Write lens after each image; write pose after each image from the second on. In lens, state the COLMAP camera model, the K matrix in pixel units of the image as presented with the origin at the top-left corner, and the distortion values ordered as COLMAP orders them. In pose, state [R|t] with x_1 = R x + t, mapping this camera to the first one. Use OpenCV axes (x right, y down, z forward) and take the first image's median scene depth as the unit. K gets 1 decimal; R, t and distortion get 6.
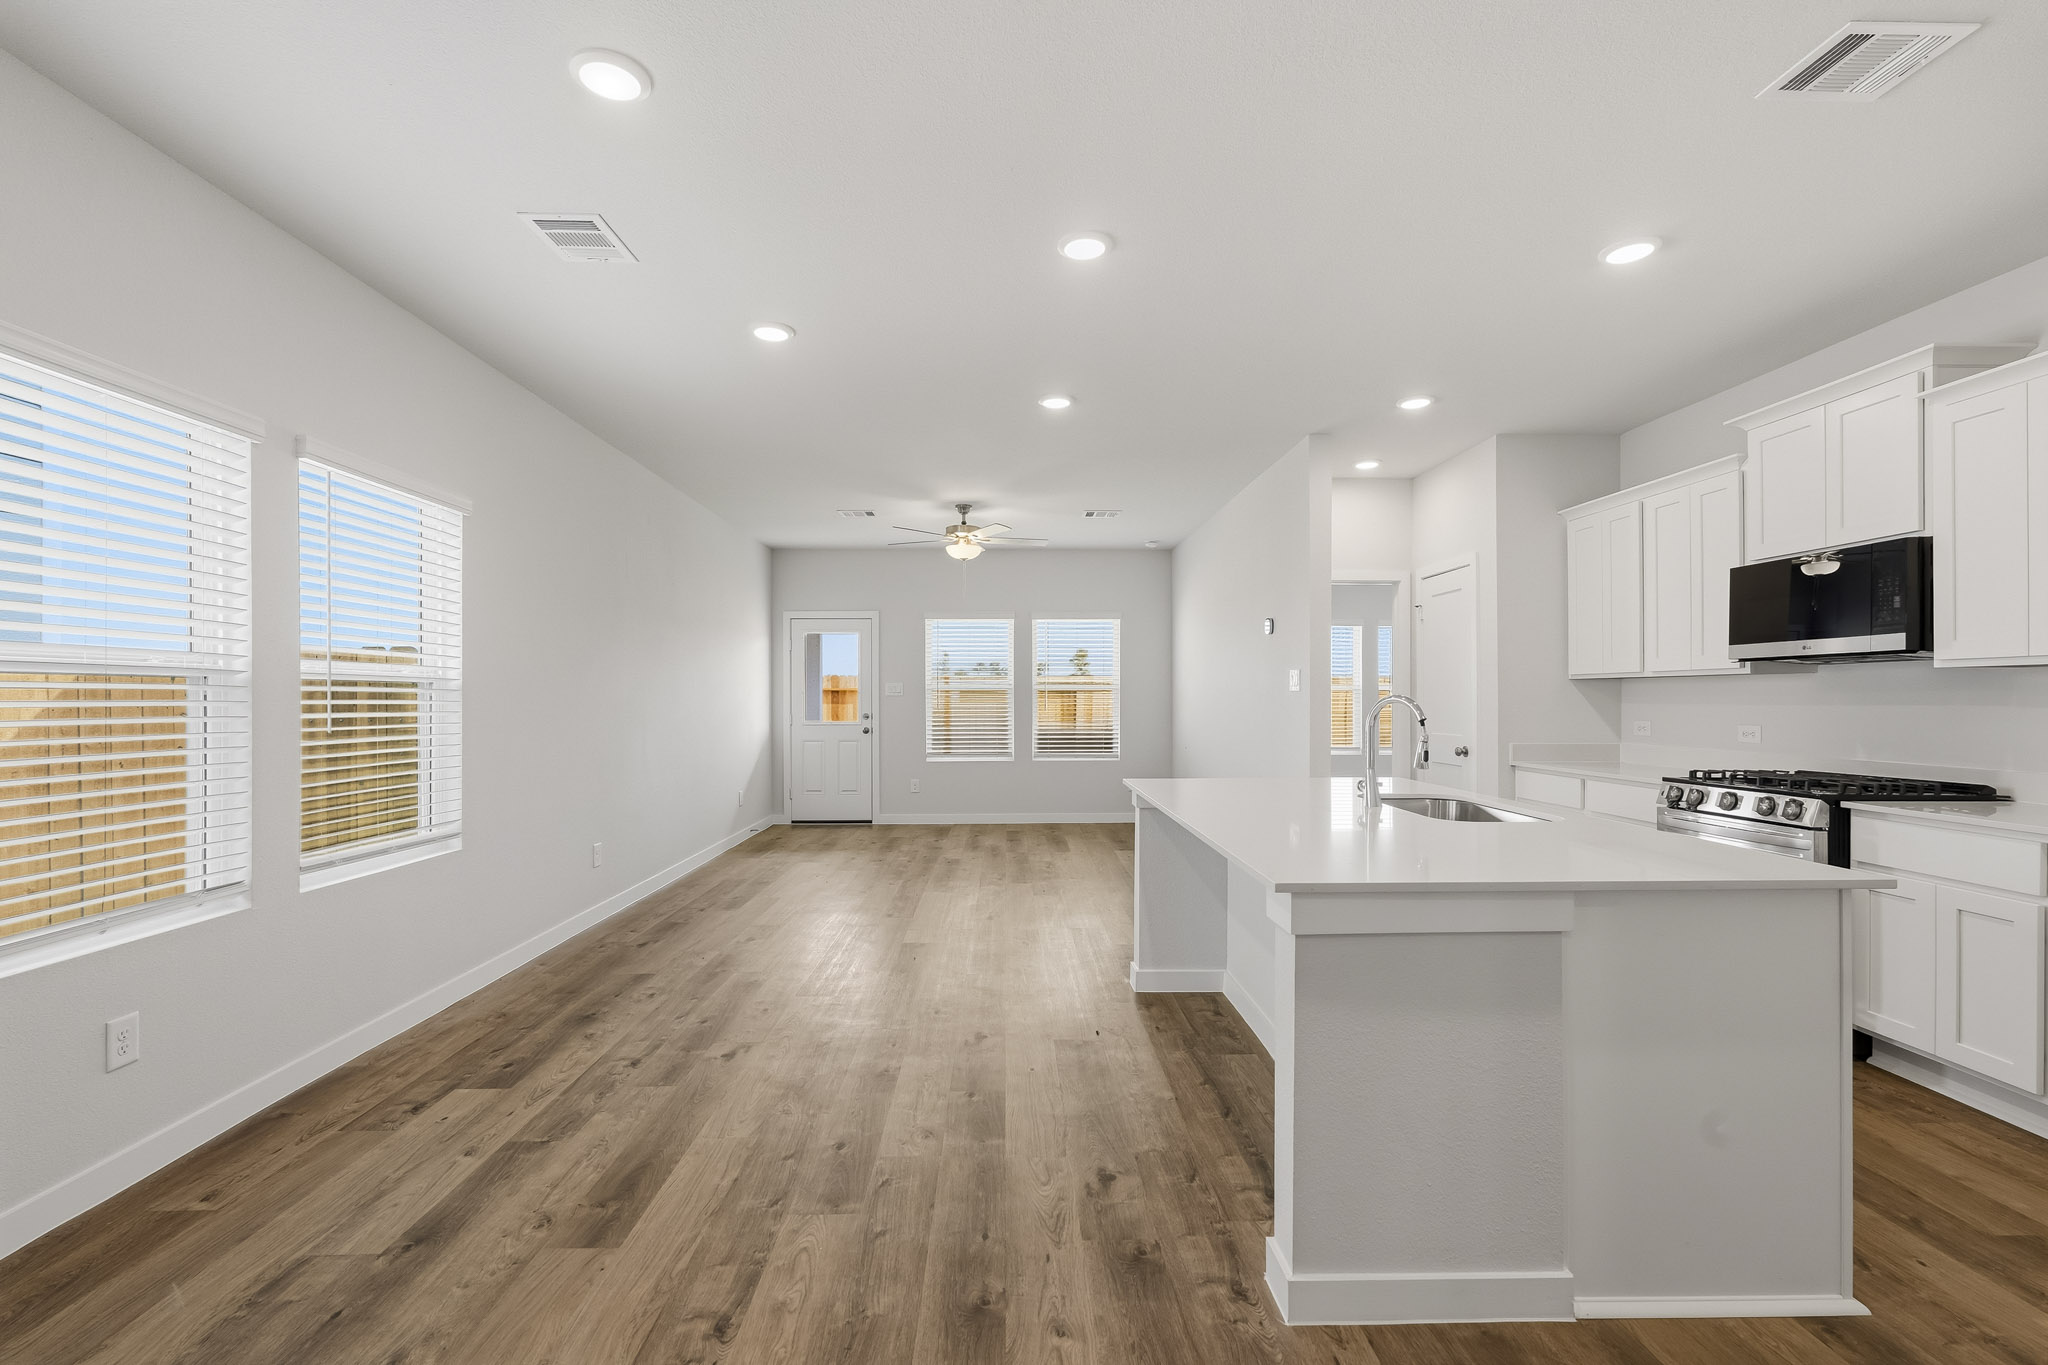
lens RADIAL K [[900.0, 0, 1025.9], [0, 900.0, 698.2], [0, 0, 1]] dist [-0.002299, 0.000824]
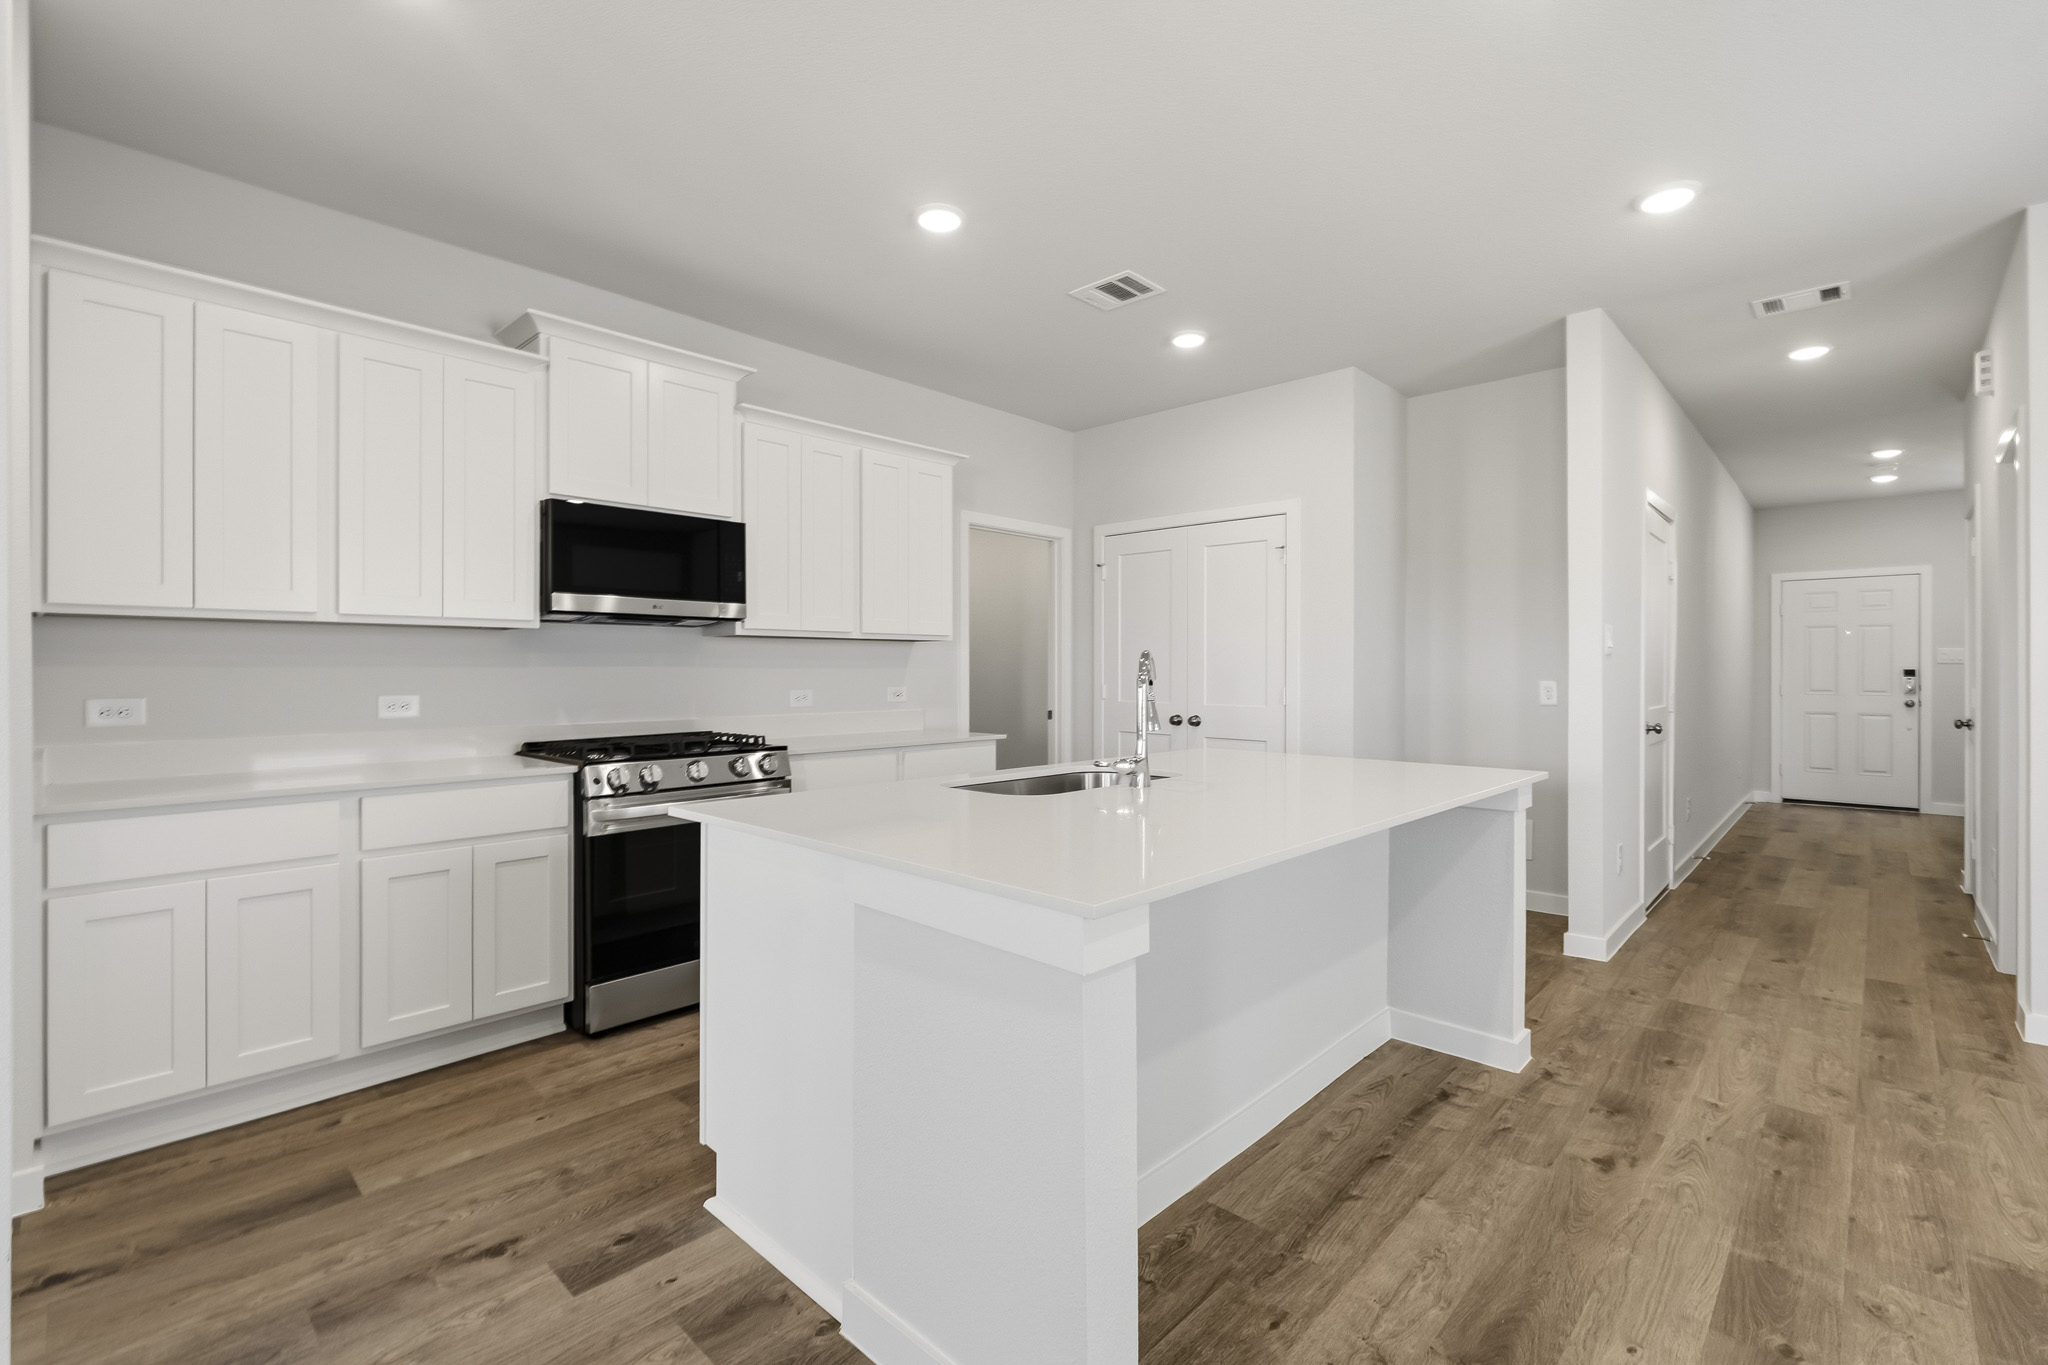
lens RADIAL K [[900.0, 0, 1014.4], [0, 900.0, 678.2], [0, 0, 1]] dist [-0.002299, 0.000824]
pose [[-0.701950, -0.007308, 0.712188, -0.086146], [-0.000310, 0.999950, 0.009956, 0.009818], [-0.712226, 0.006768, -0.701918, 1.256306]]
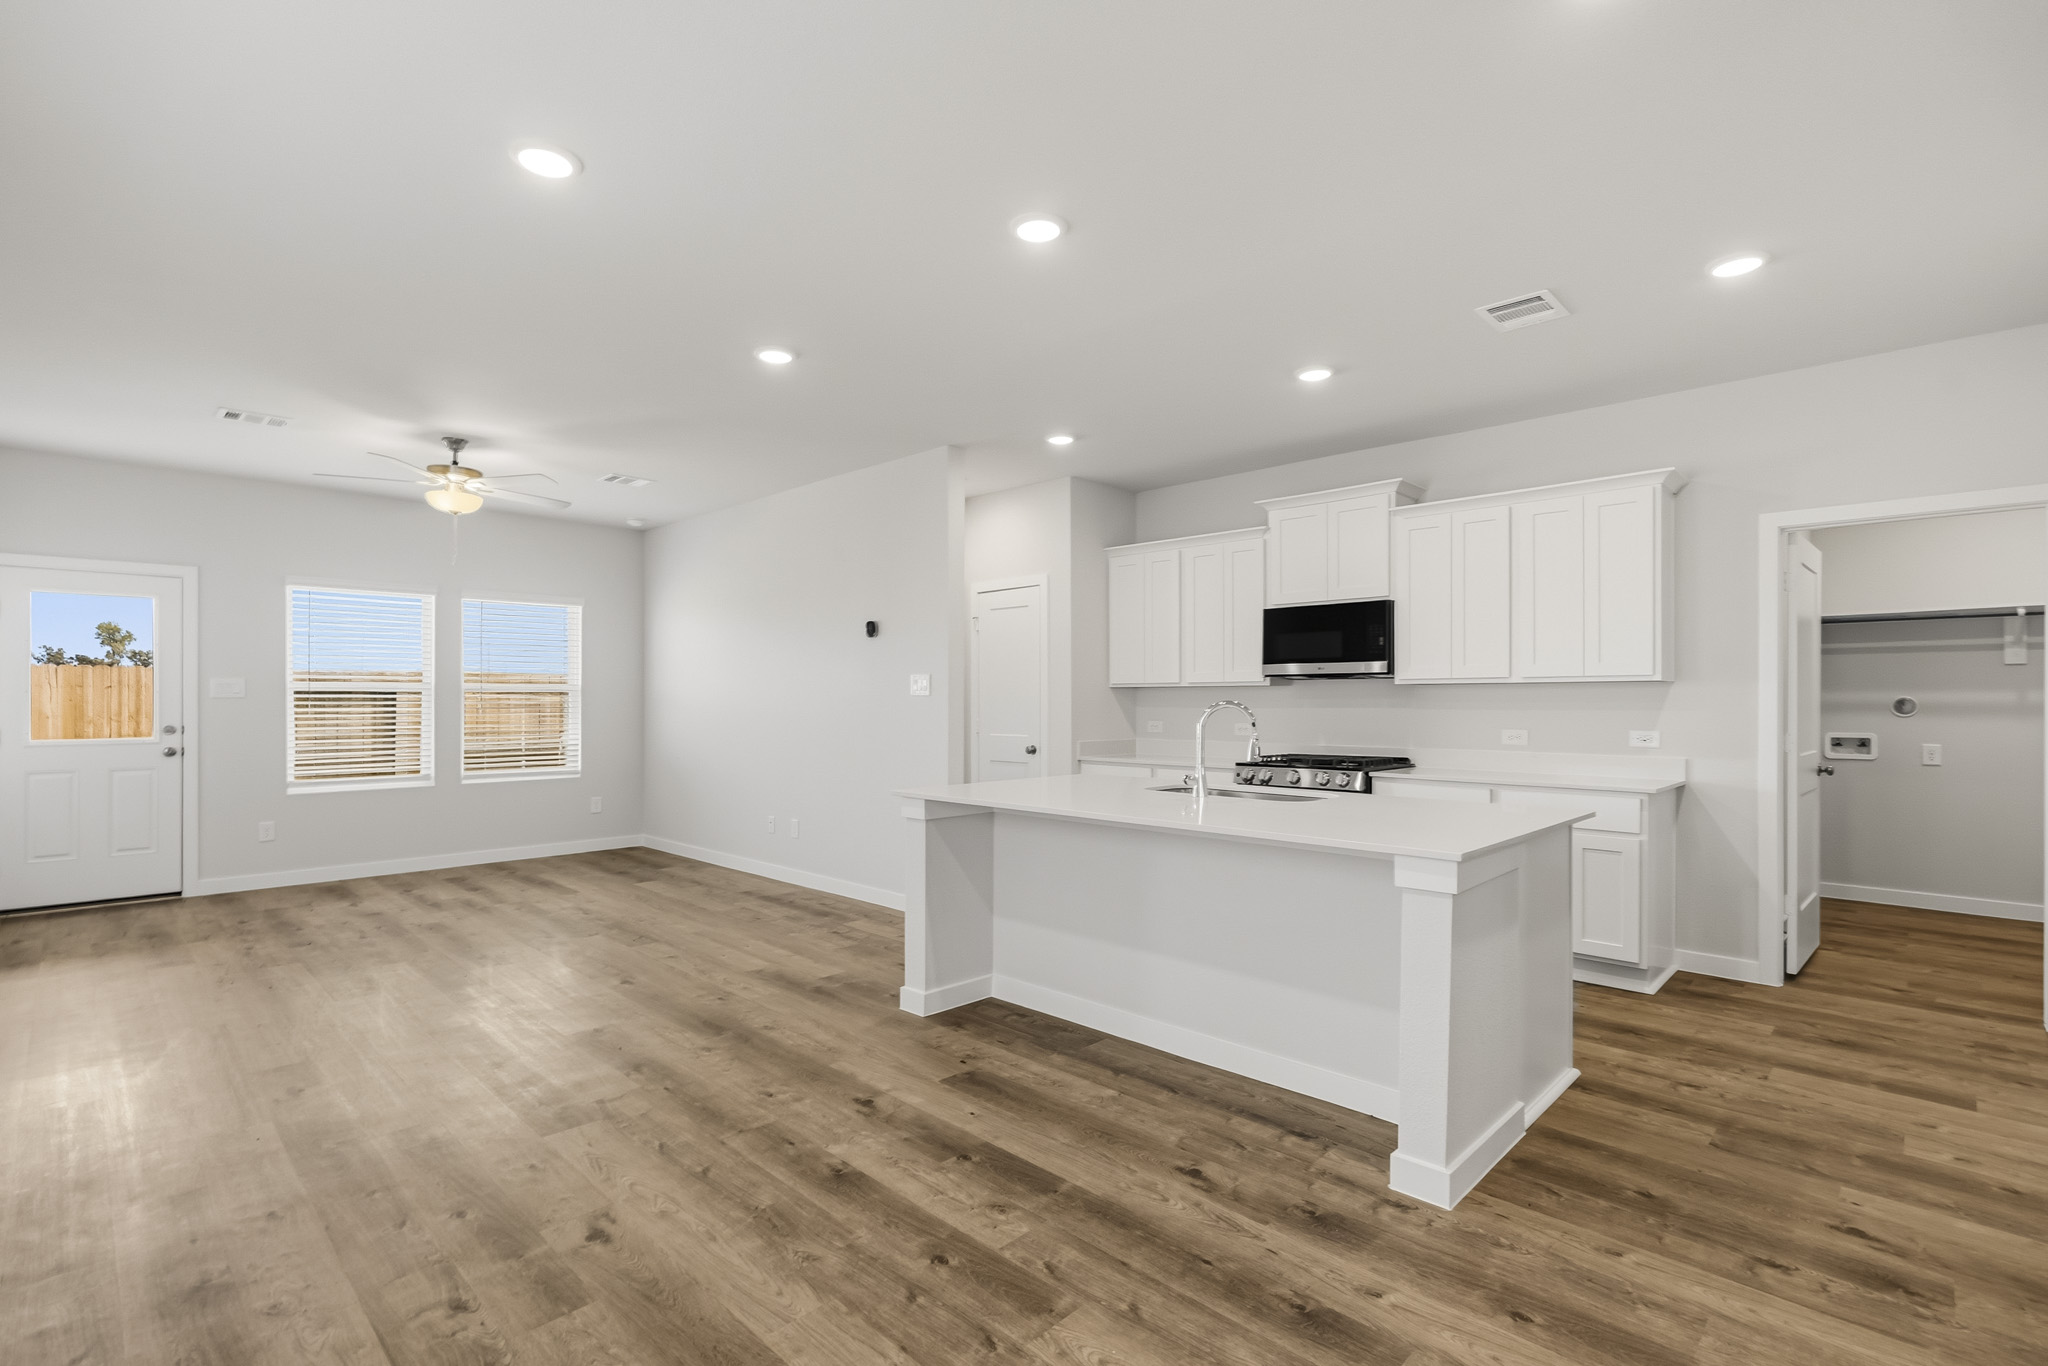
lens RADIAL K [[937.9, 0, 1026.6], [0, 937.9, 705.1], [0, 0, 1]] dist [0.000919, 0.000101]
pose [[0.716328, -0.000681, 0.697764, -0.473164], [-0.001806, 0.999994, 0.002830, -0.000662], [-0.697762, -0.003287, 0.716323, 0.222014]]
